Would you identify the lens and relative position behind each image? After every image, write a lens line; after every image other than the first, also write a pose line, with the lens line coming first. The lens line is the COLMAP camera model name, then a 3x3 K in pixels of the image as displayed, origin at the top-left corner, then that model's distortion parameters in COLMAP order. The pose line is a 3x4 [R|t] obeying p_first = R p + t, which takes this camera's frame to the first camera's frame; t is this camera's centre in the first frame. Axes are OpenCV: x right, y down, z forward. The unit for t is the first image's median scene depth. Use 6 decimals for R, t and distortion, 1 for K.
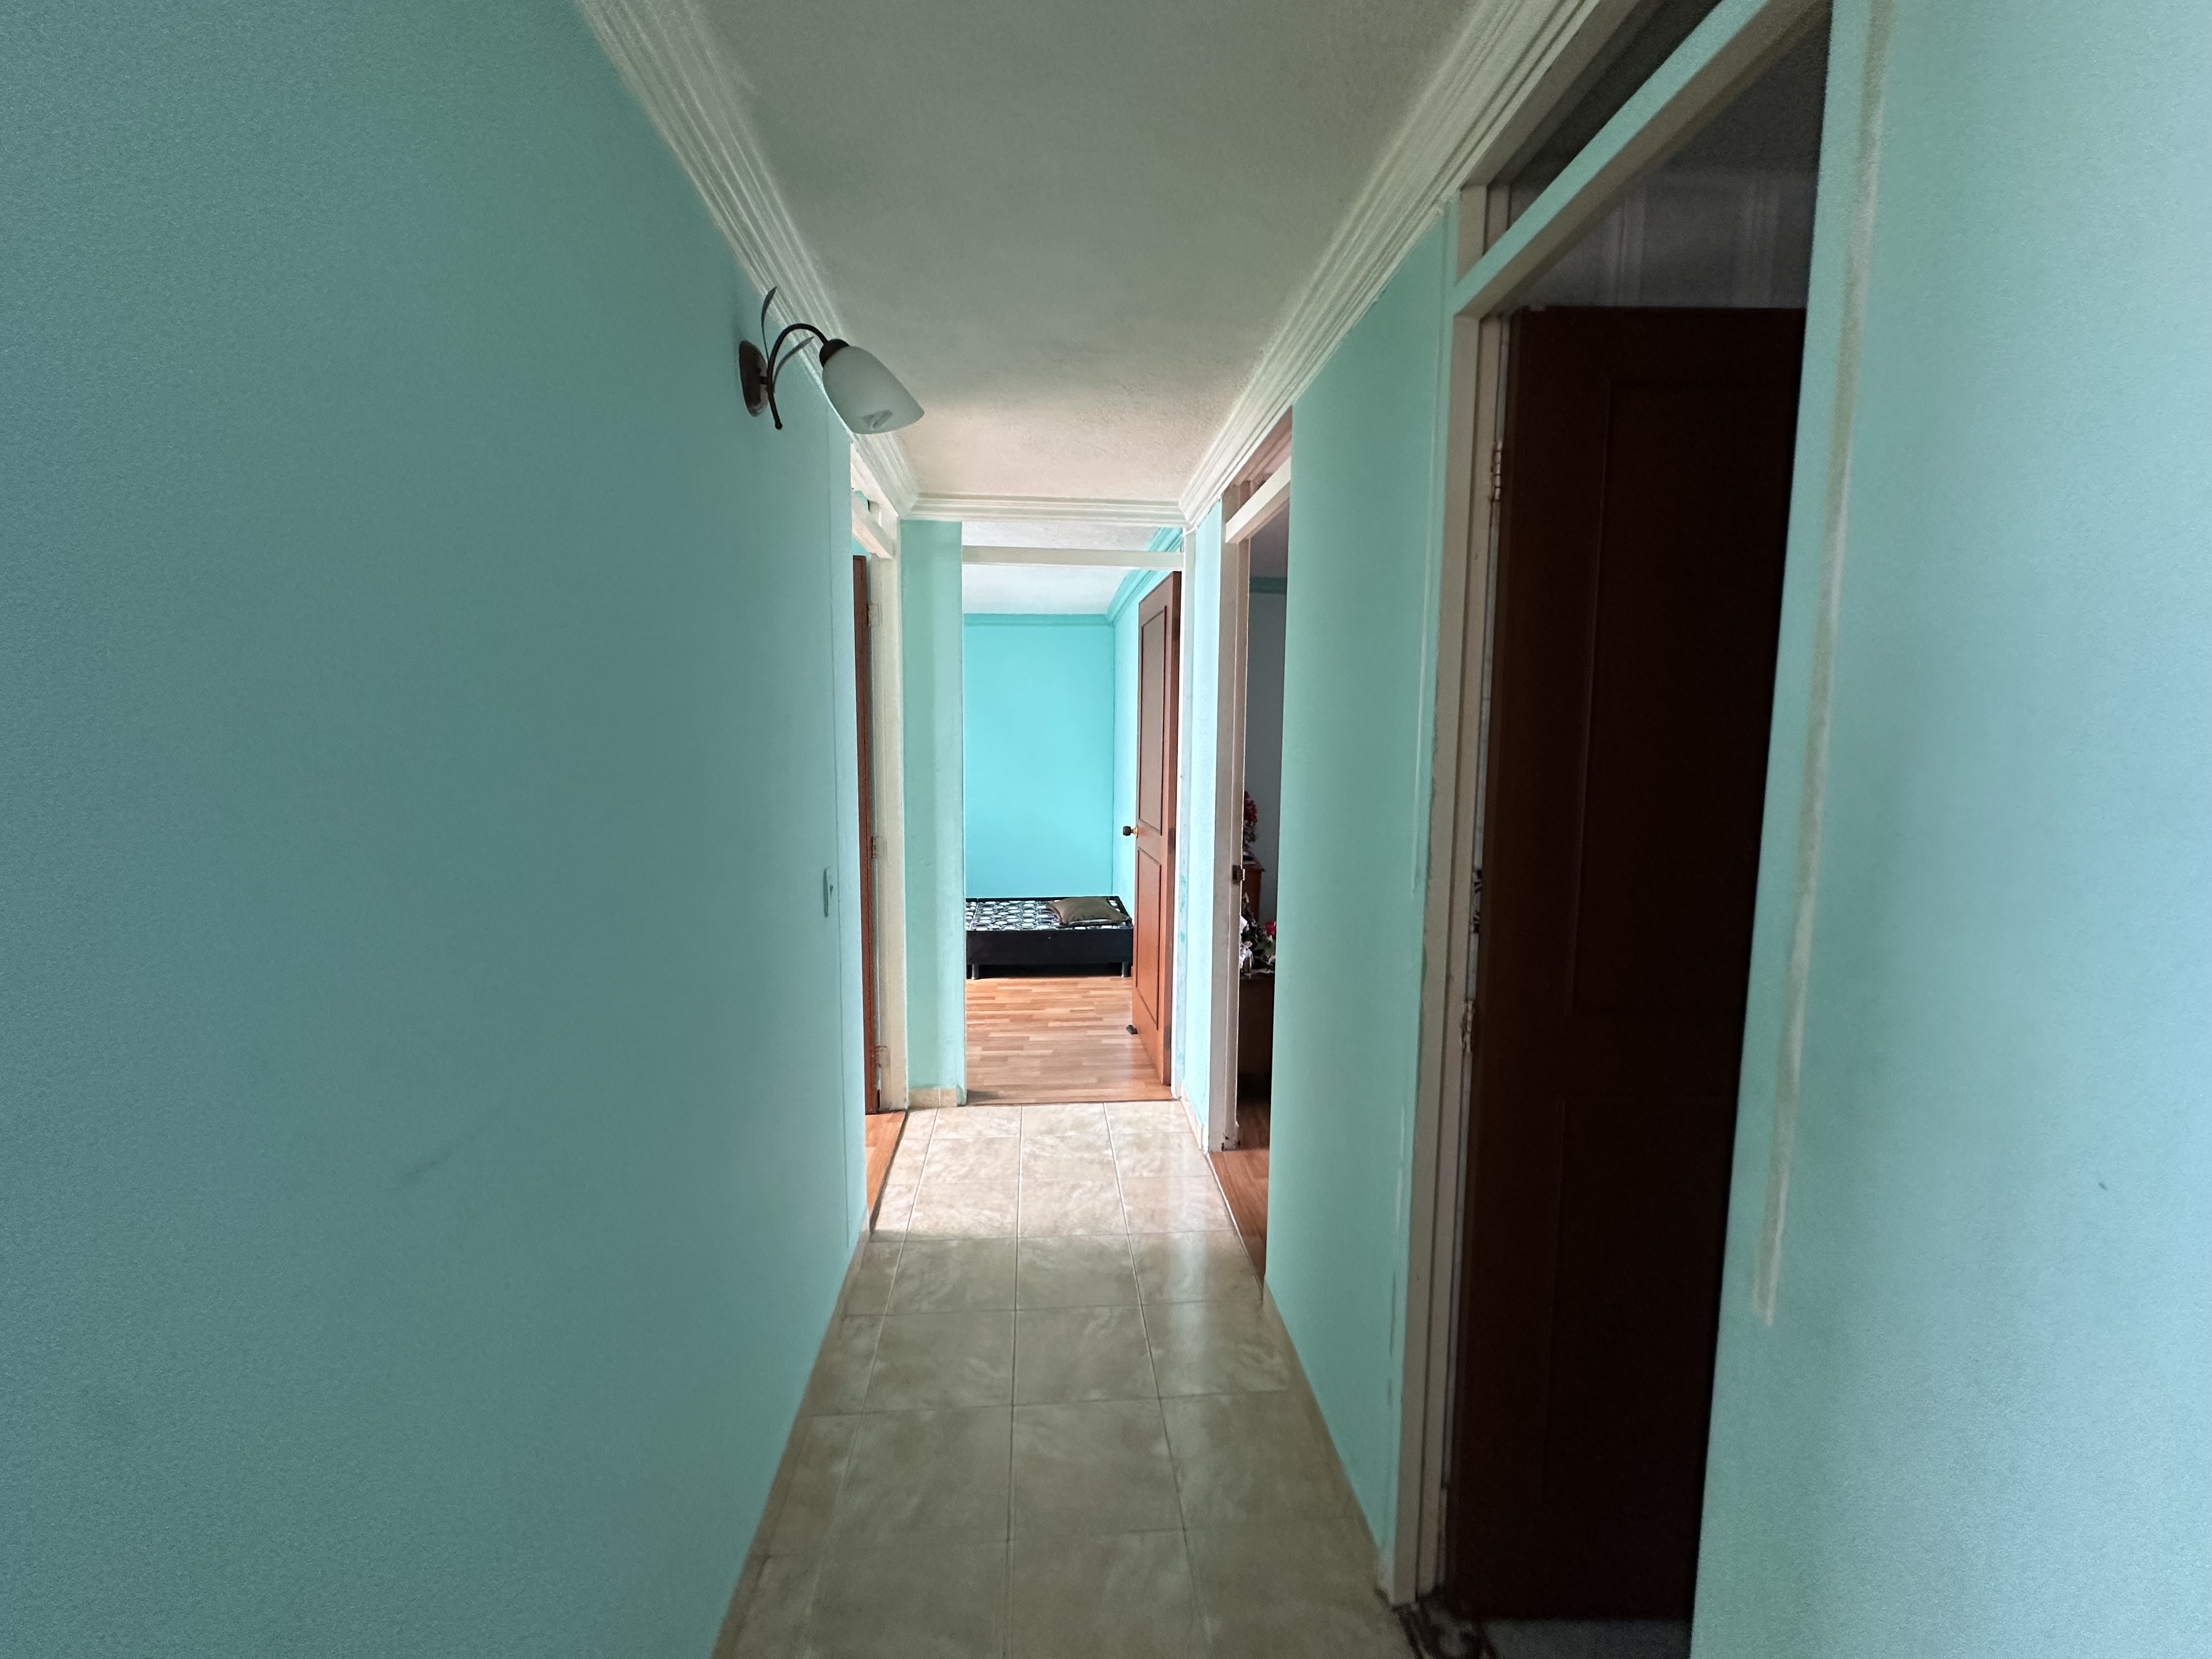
lens RADIAL K [[881.0, 0, 1103.1], [0, 881.0, 835.5], [0, 0, 1]] dist [-0.004890, 0.001046]
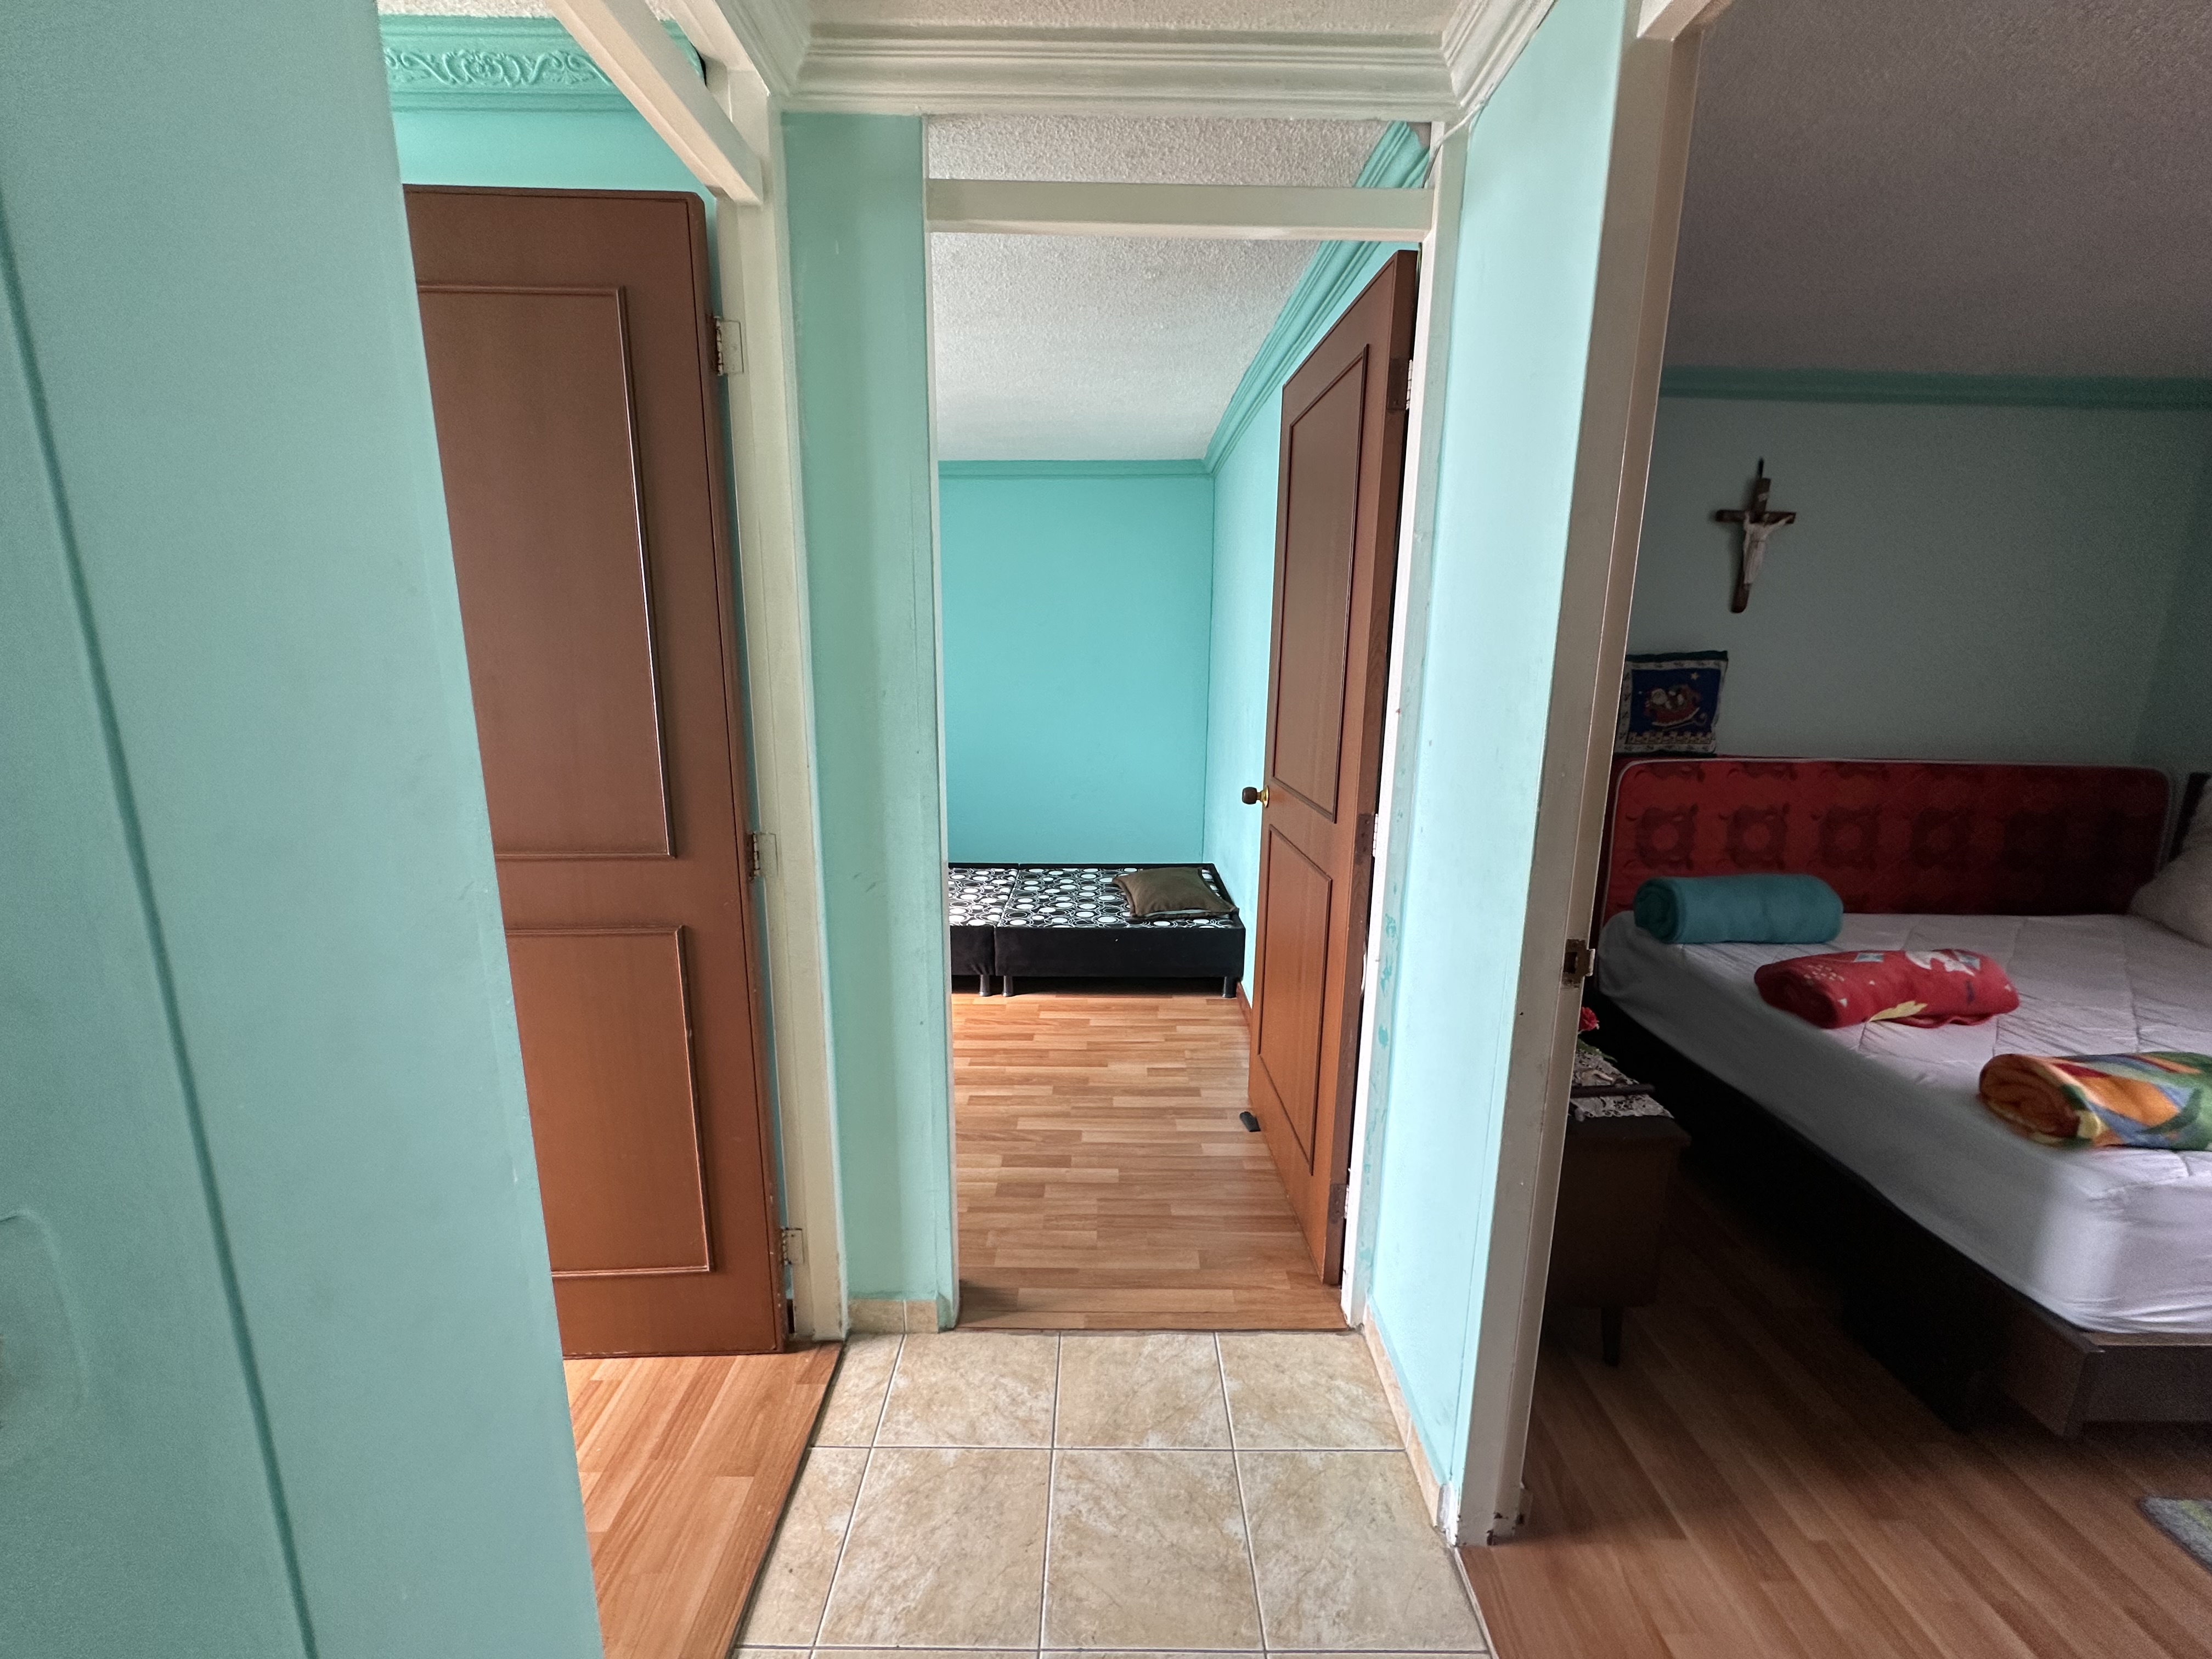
lens RADIAL K [[881.0, 0, 1104.5], [0, 881.0, 829.9], [0, 0, 1]] dist [-0.004890, 0.001046]
pose [[0.996979, 0.016409, -0.075922, -0.028663], [-0.009300, 0.995616, 0.093066, -0.042227], [0.077116, -0.092079, 0.992761, 0.475634]]
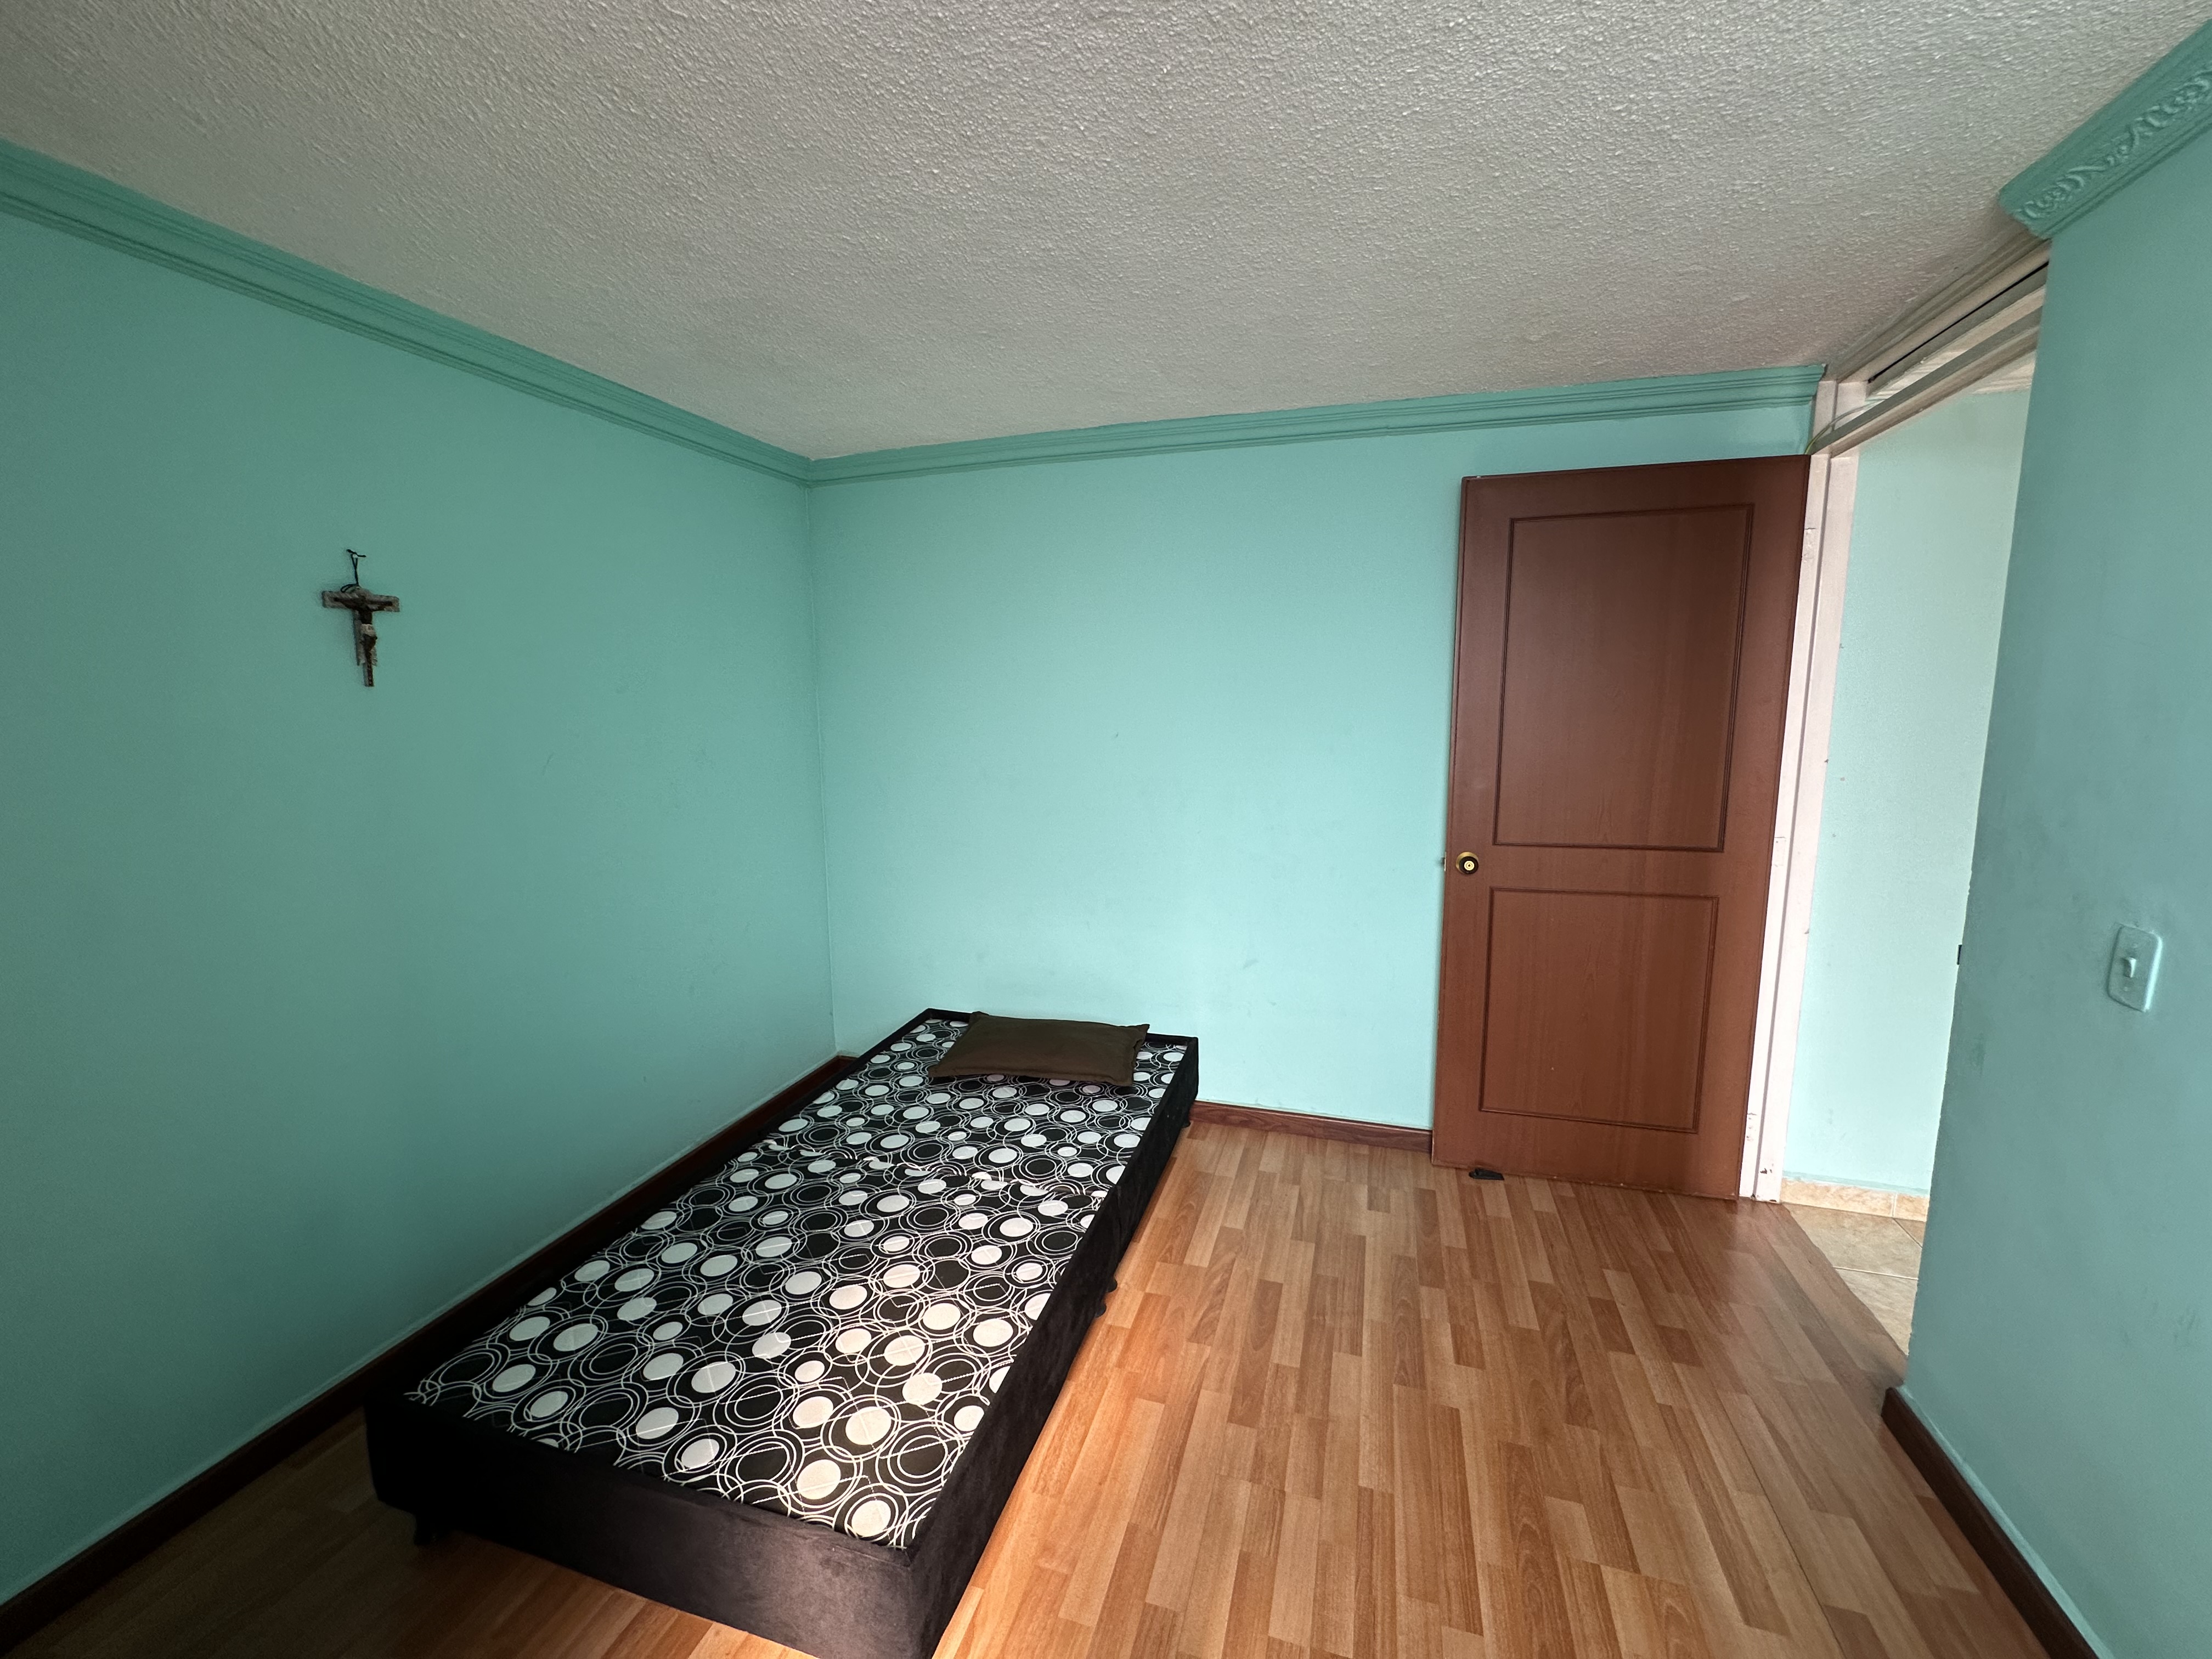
lens RADIAL K [[881.0, 0, 1103.7], [0, 881.0, 829.7], [0, 0, 1]] dist [-0.004890, 0.001046]
pose [[0.373280, -0.147342, 0.915943, -0.713781], [0.118412, 0.986799, 0.110484, -0.146356], [-0.920131, 0.067217, 0.385799, 1.163242]]
